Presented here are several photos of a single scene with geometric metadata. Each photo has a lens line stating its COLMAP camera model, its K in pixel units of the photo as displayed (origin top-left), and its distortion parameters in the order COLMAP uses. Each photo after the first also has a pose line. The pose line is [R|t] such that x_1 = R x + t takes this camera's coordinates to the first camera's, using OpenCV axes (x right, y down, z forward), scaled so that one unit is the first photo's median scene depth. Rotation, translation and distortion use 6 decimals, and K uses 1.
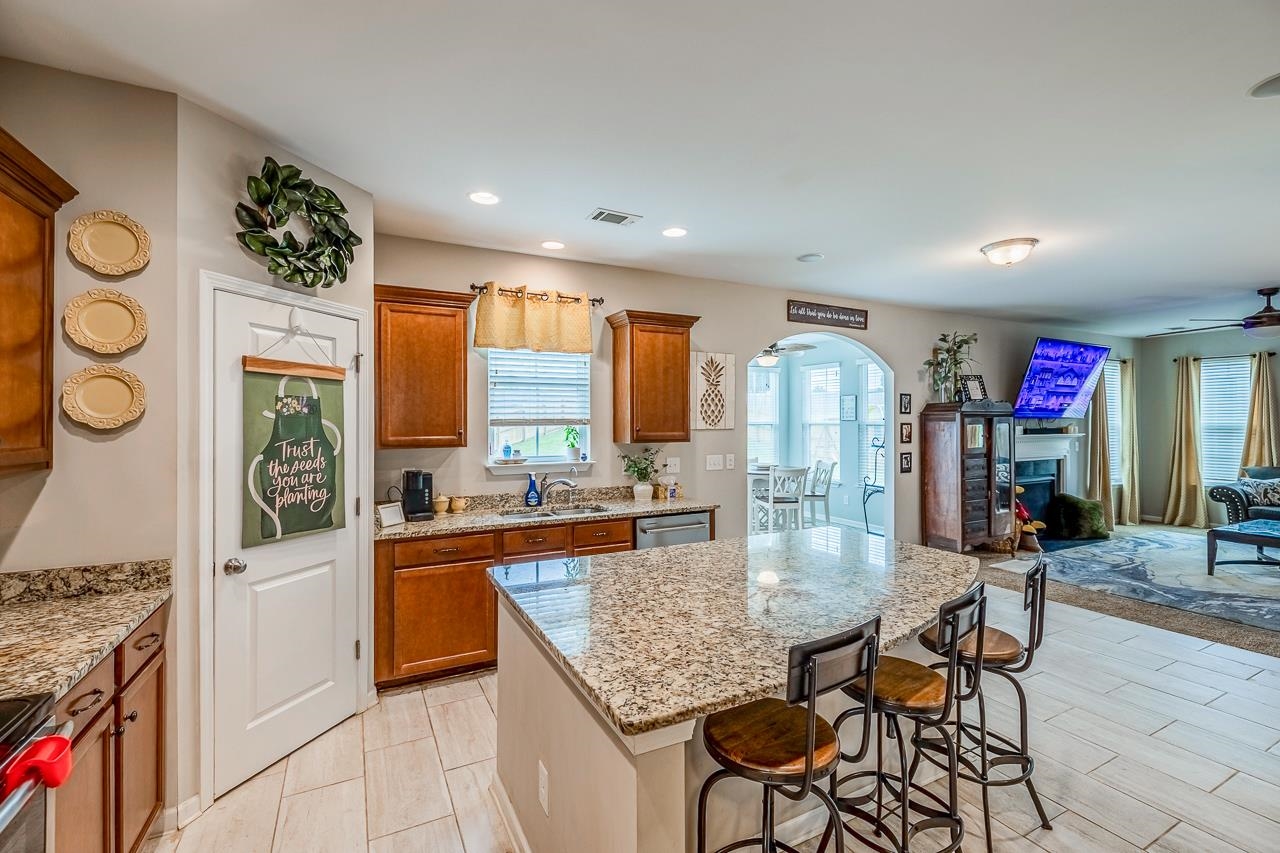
lens RADIAL K [[548.1, 0, 638.9], [0, 548.1, 420.9], [0, 0, 1]] dist [0.003049, -0.001398]
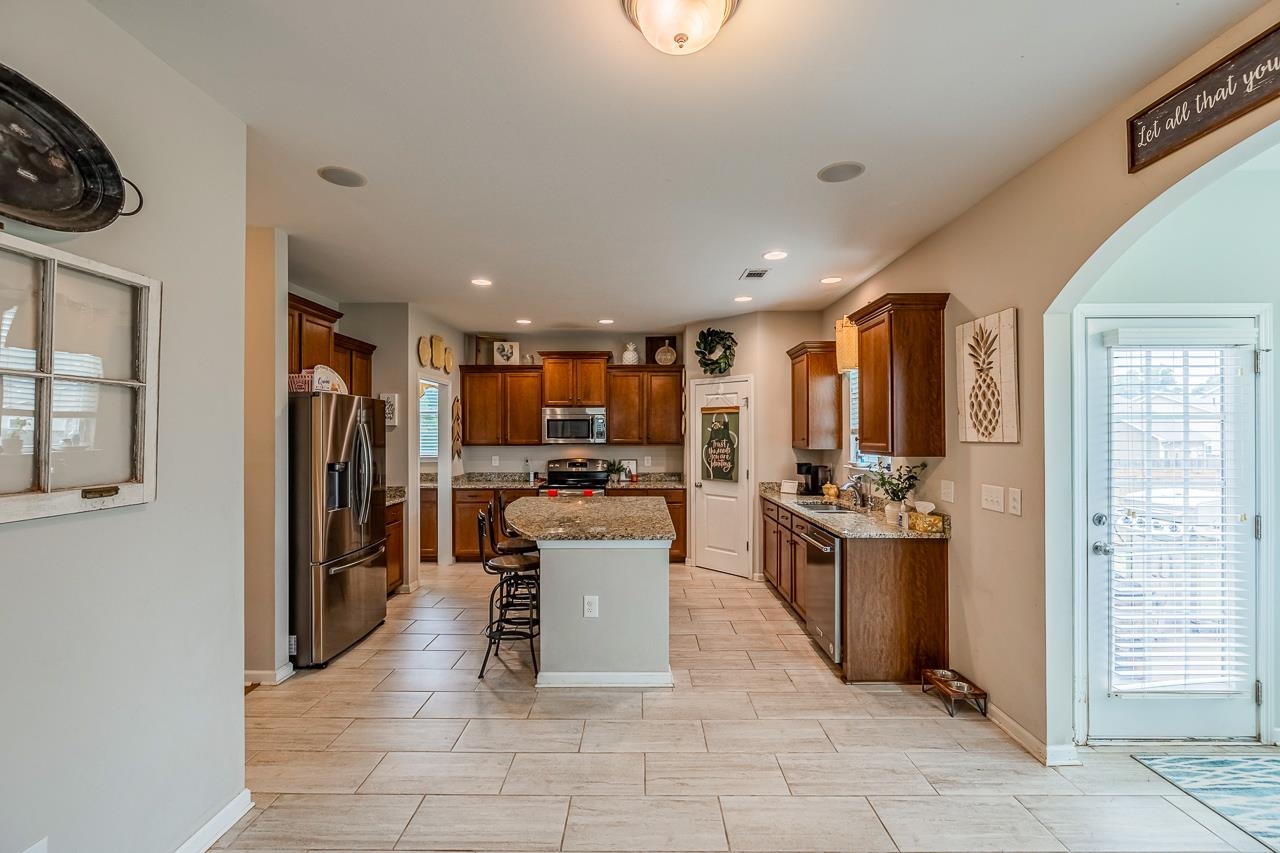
lens RADIAL K [[548.1, 0, 652.7], [0, 548.1, 429.9], [0, 0, 1]] dist [0.003049, -0.001398]
pose [[-0.448124, -0.001341, -0.893971, 1.022281], [0.008762, 0.999944, -0.005892, 0.002119], [0.893929, -0.010474, -0.448087, 1.136596]]
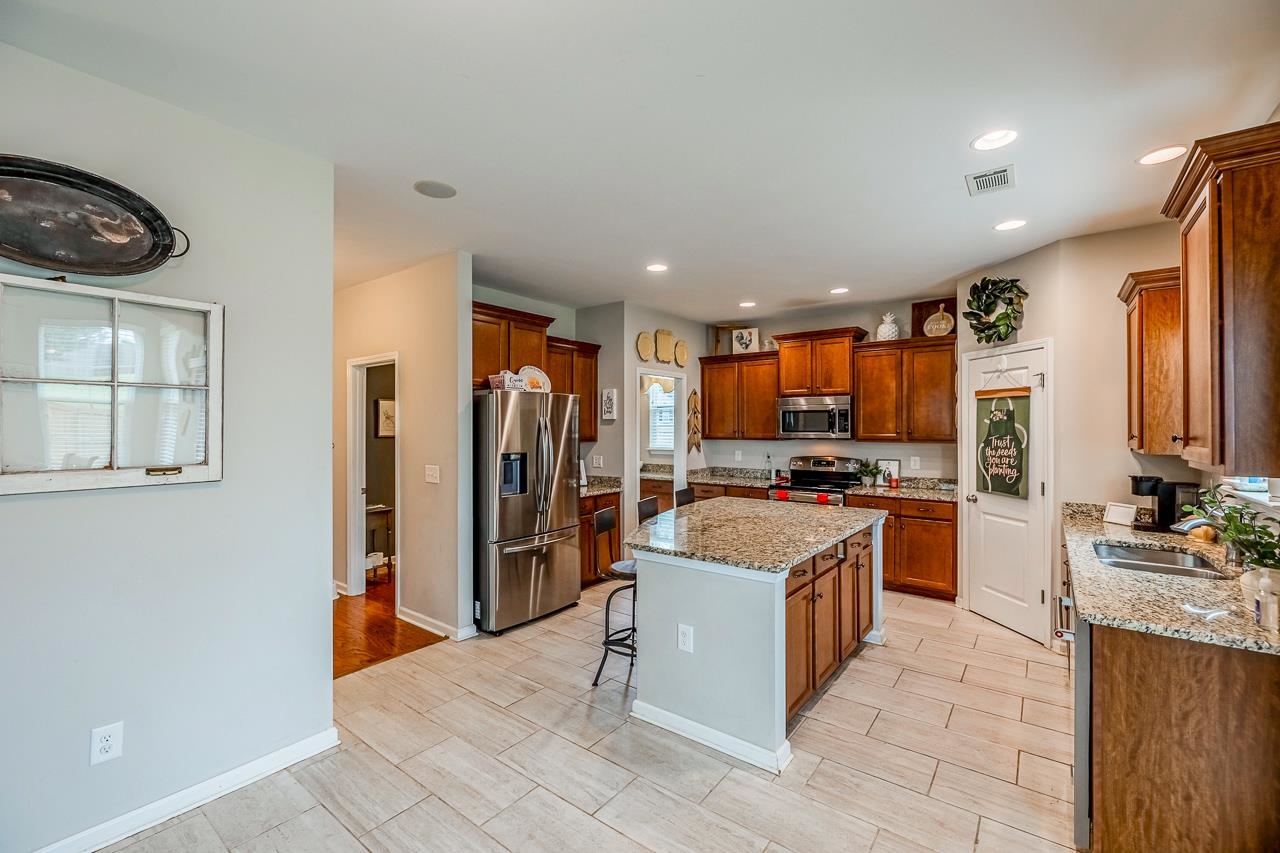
lens RADIAL K [[548.1, 0, 648.0], [0, 548.1, 425.7], [0, 0, 1]] dist [0.003049, -0.001398]
pose [[-0.899437, 0.002737, -0.437042, 0.660647], [0.006195, 0.999960, -0.006486, 0.004354], [0.437007, -0.008541, -0.899418, 1.271768]]
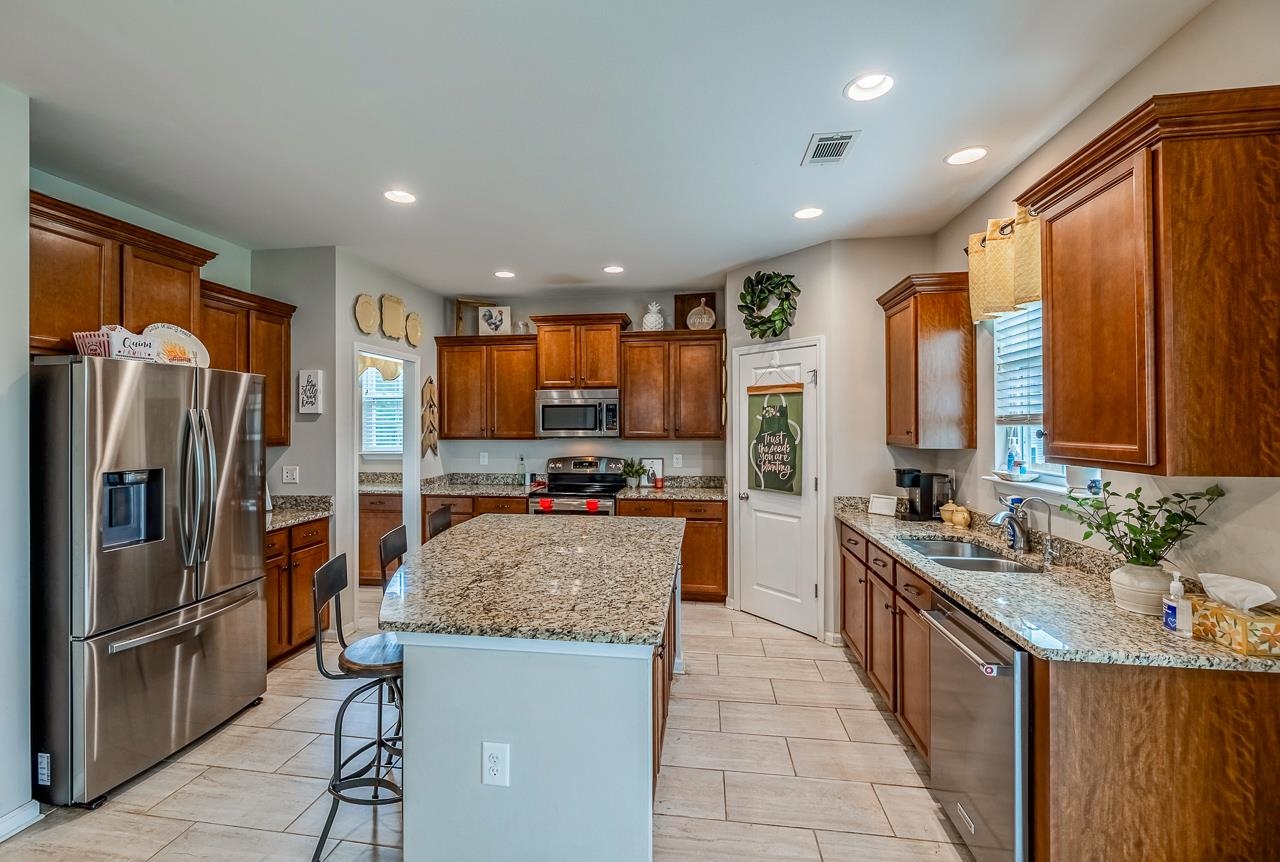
lens RADIAL K [[548.1, 0, 629.6], [0, 548.1, 422.1], [0, 0, 1]] dist [0.003049, -0.001398]
pose [[-0.581681, 0.002094, -0.813414, 0.605487], [0.009569, 0.999945, -0.004268, 0.003758], [0.813361, -0.010267, -0.581669, 1.010521]]
